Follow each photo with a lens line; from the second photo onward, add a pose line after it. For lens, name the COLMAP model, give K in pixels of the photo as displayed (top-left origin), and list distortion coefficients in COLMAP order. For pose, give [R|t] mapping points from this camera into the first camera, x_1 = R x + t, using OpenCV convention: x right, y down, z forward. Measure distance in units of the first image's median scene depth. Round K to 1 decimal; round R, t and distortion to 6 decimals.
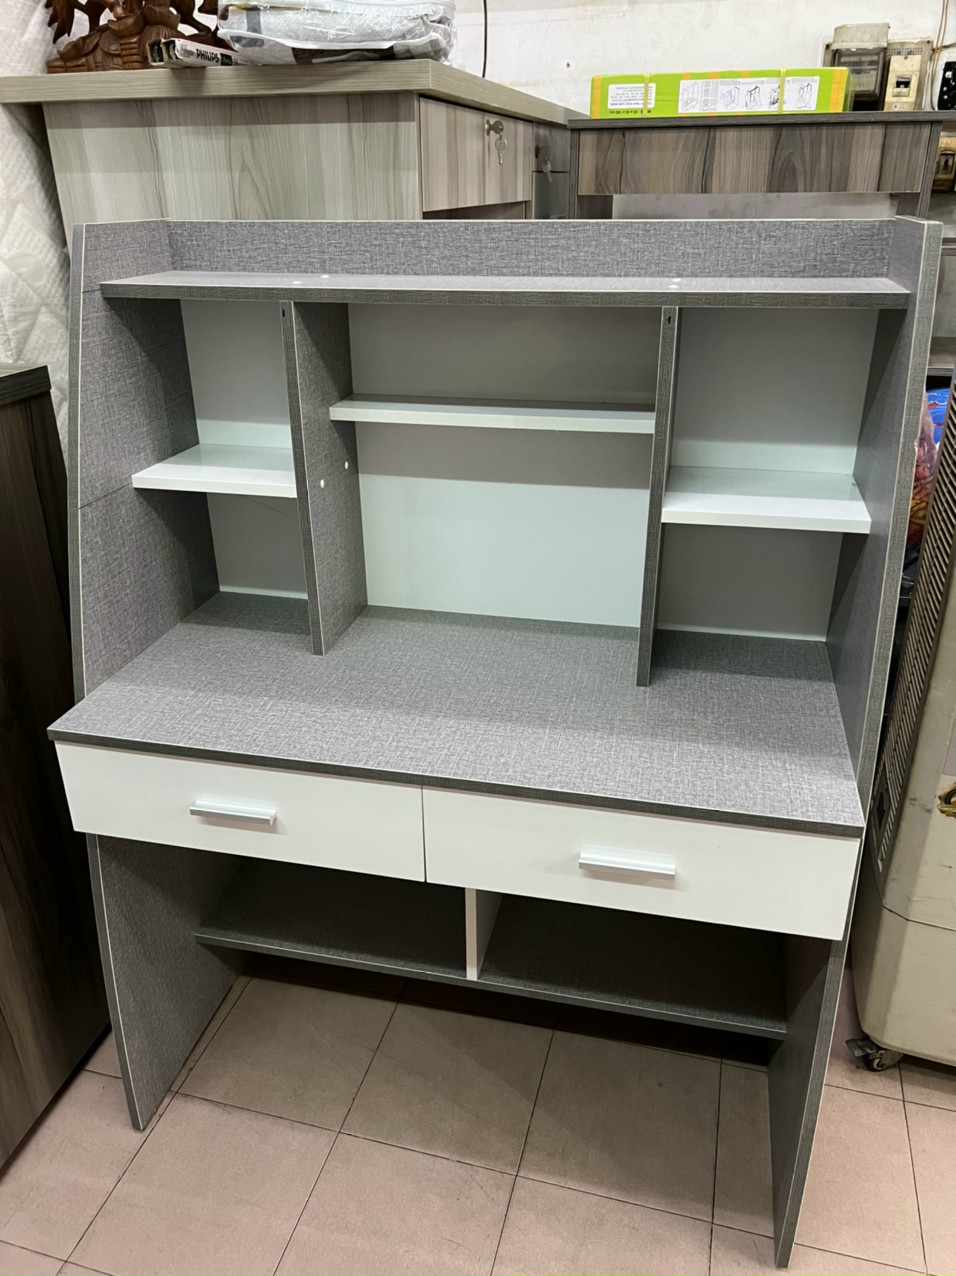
lens RADIAL K [[952.6, 0, 478.0], [0, 952.6, 638.0], [0, 0, 1]] dist [0.006934, -0.011510]
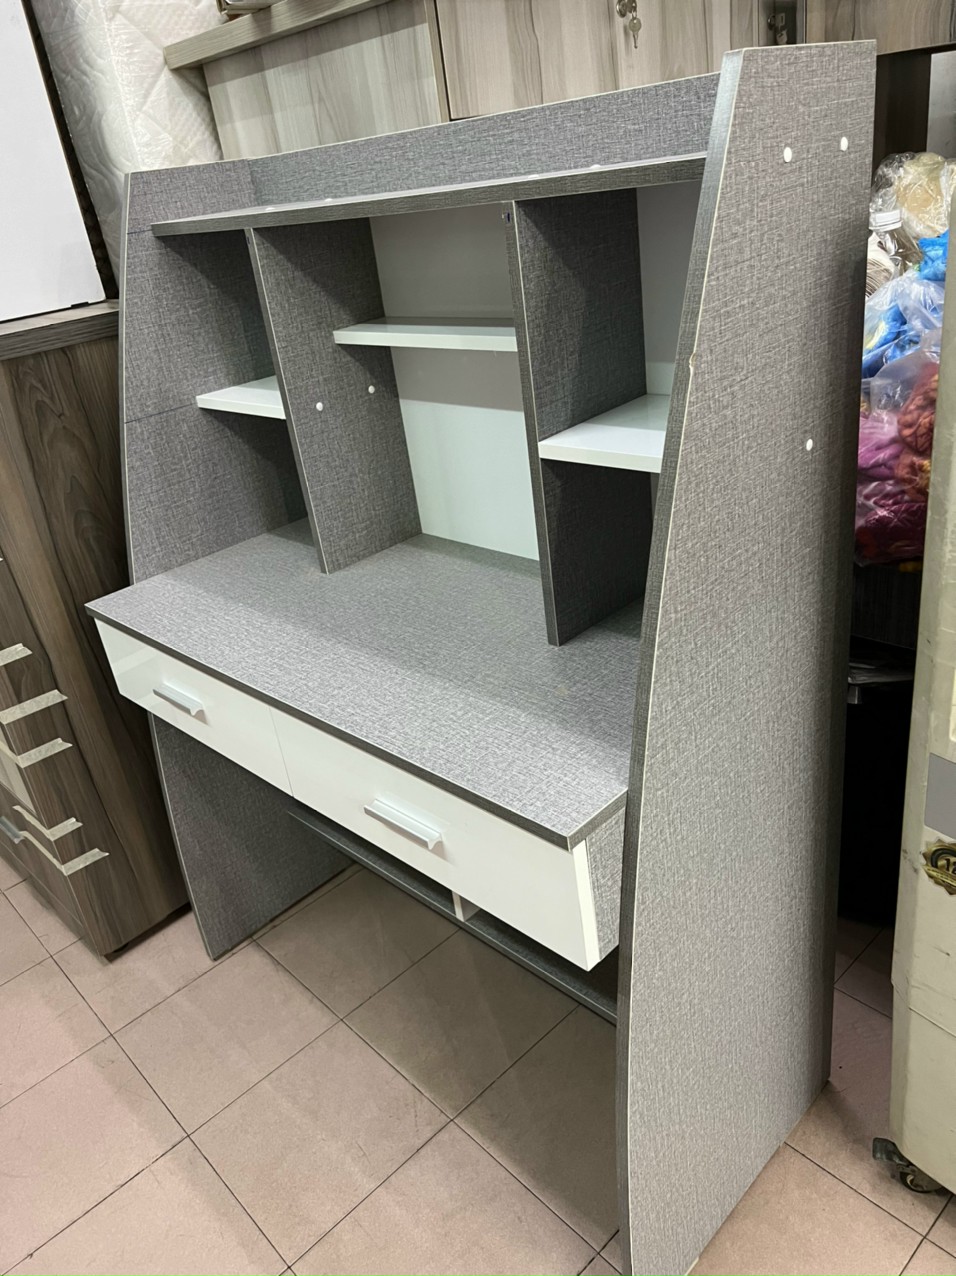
lens RADIAL K [[952.6, 0, 478.0], [0, 952.6, 638.0], [0, 0, 1]] dist [0.006934, -0.011510]
pose [[0.847510, 0.143311, -0.511066, 0.538968], [-0.110208, 0.989389, 0.094681, -0.029971], [0.519212, -0.023919, 0.854311, 0.196106]]
